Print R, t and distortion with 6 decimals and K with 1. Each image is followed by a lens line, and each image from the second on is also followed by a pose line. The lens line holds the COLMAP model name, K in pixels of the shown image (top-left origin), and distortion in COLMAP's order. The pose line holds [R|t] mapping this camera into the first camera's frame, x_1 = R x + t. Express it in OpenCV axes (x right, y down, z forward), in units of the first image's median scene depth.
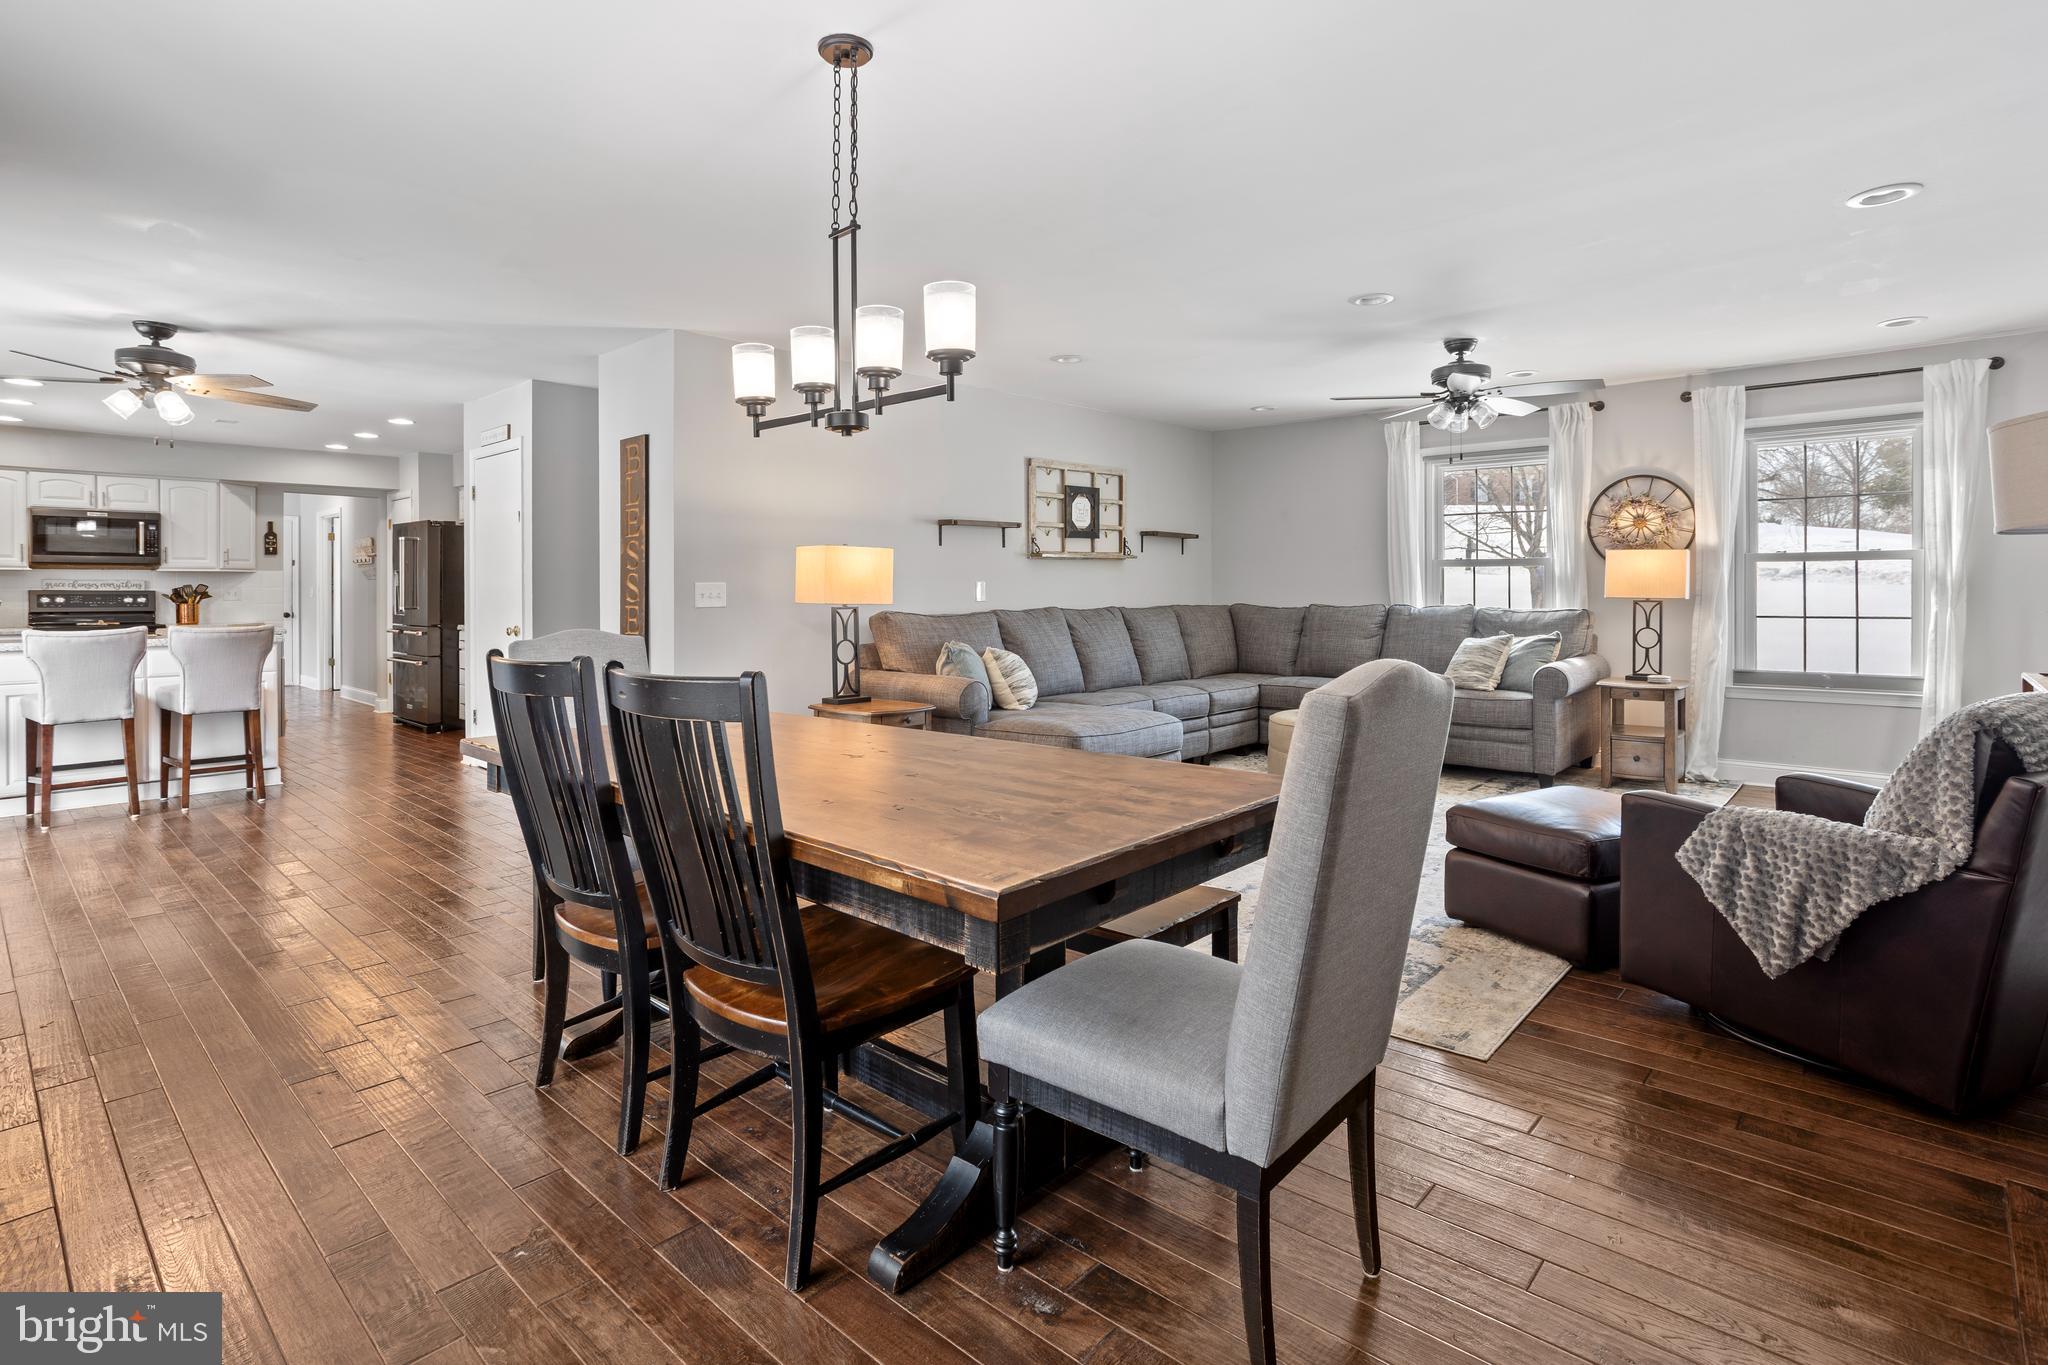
lens RADIAL K [[1003.7, 0, 1066.1], [0, 1003.7, 596.1], [0, 0, 1]] dist [-0.032361, 0.010260]
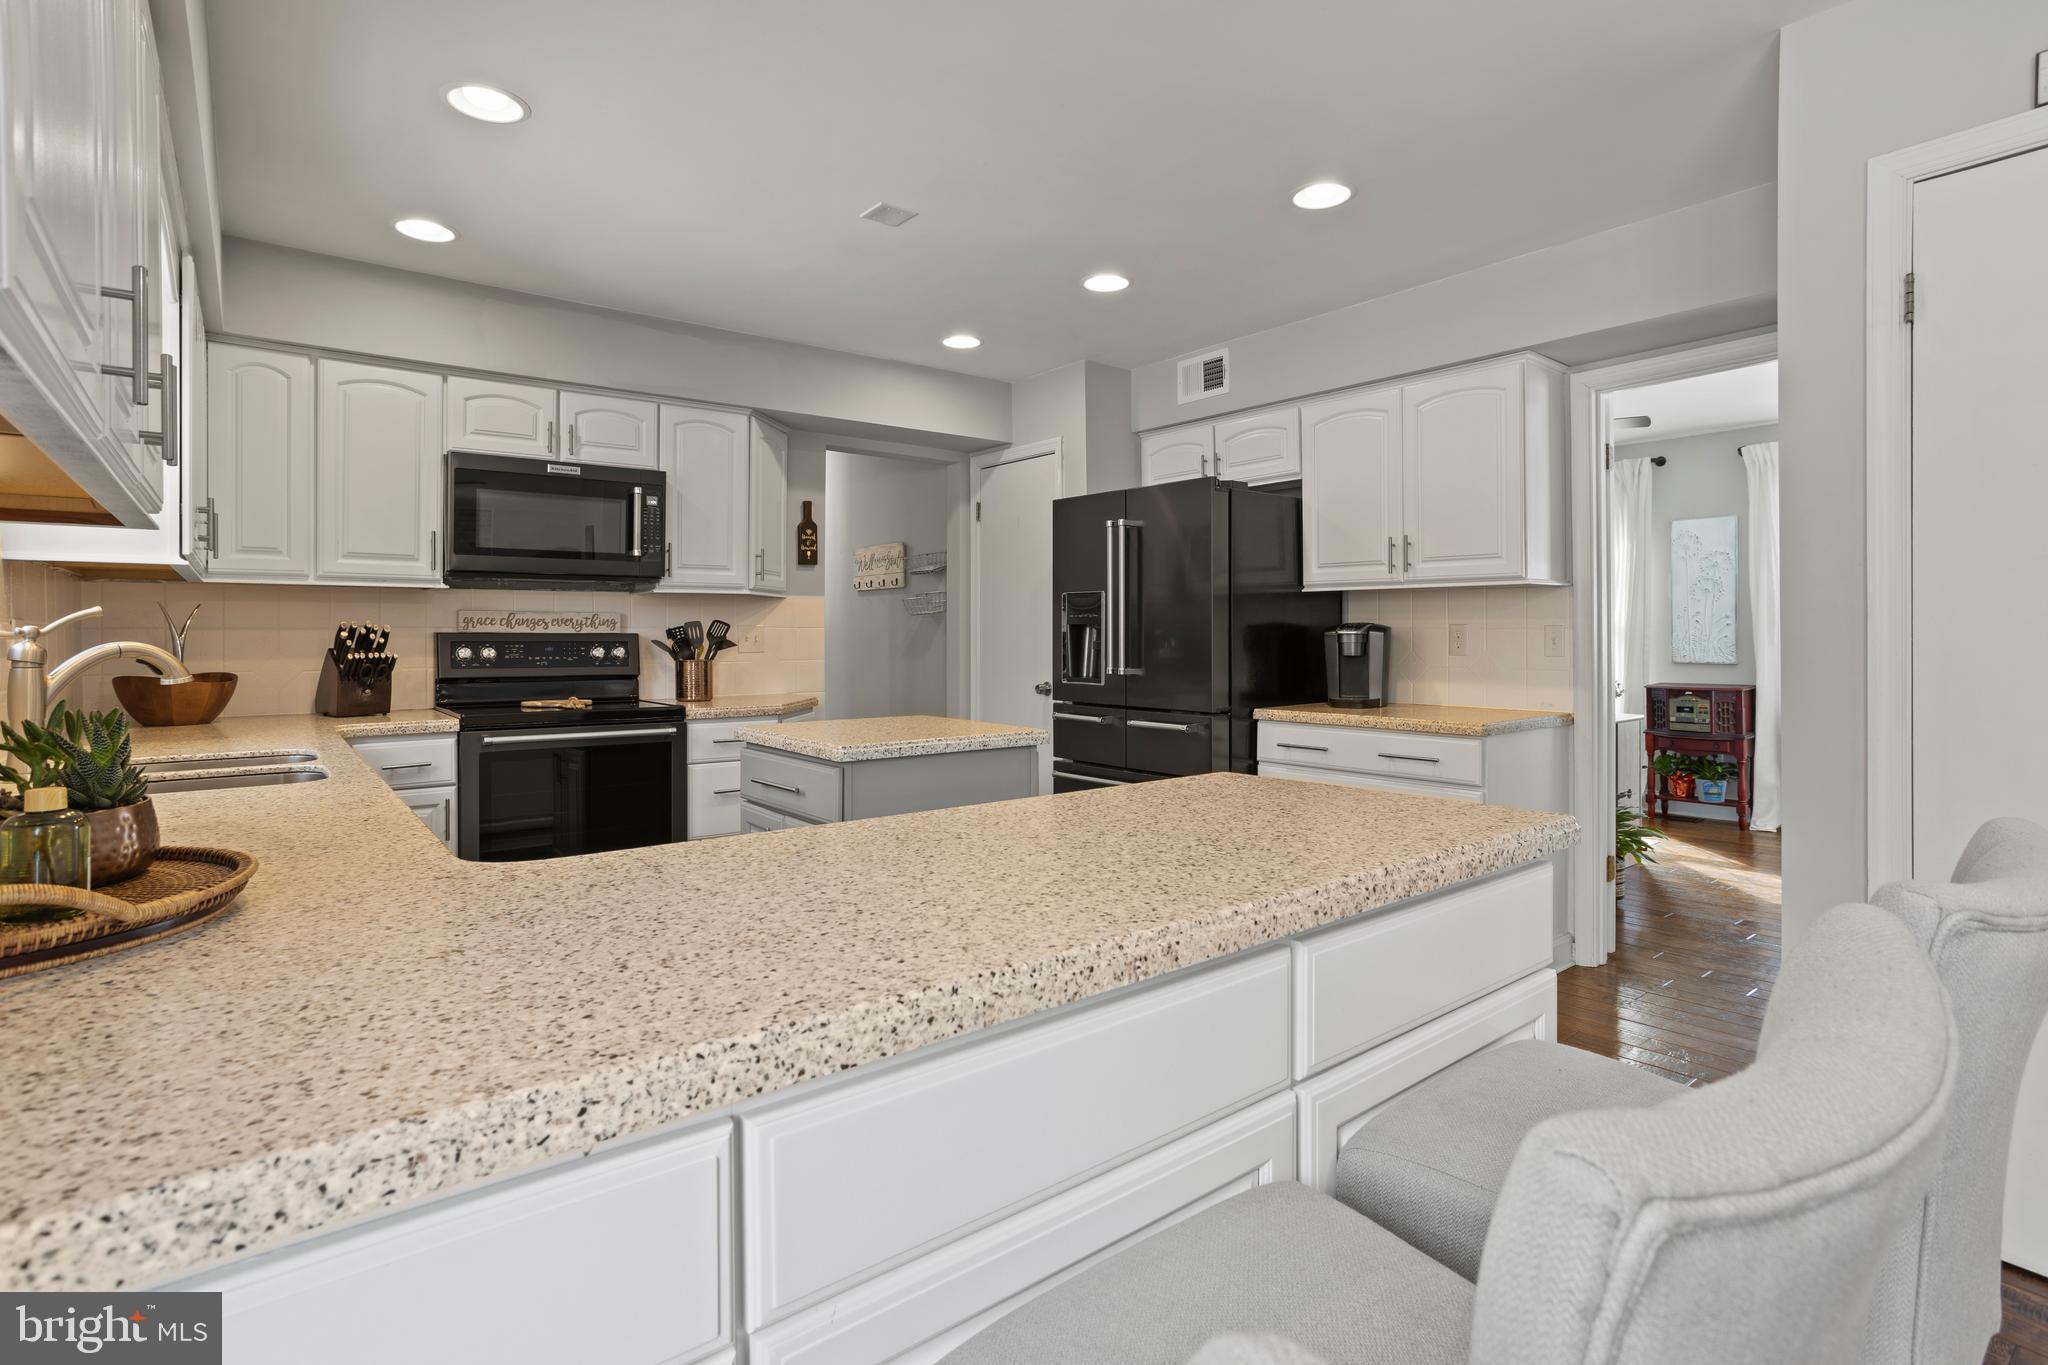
lens RADIAL K [[1003.7, 0, 1021.8], [0, 1003.7, 637.5], [0, 0, 1]] dist [-0.032361, 0.010260]
pose [[0.982027, -0.000087, -0.188741, -0.662083], [-0.000581, 0.999994, -0.003487, -0.001896], [0.188740, 0.003534, 0.982021, 0.558170]]
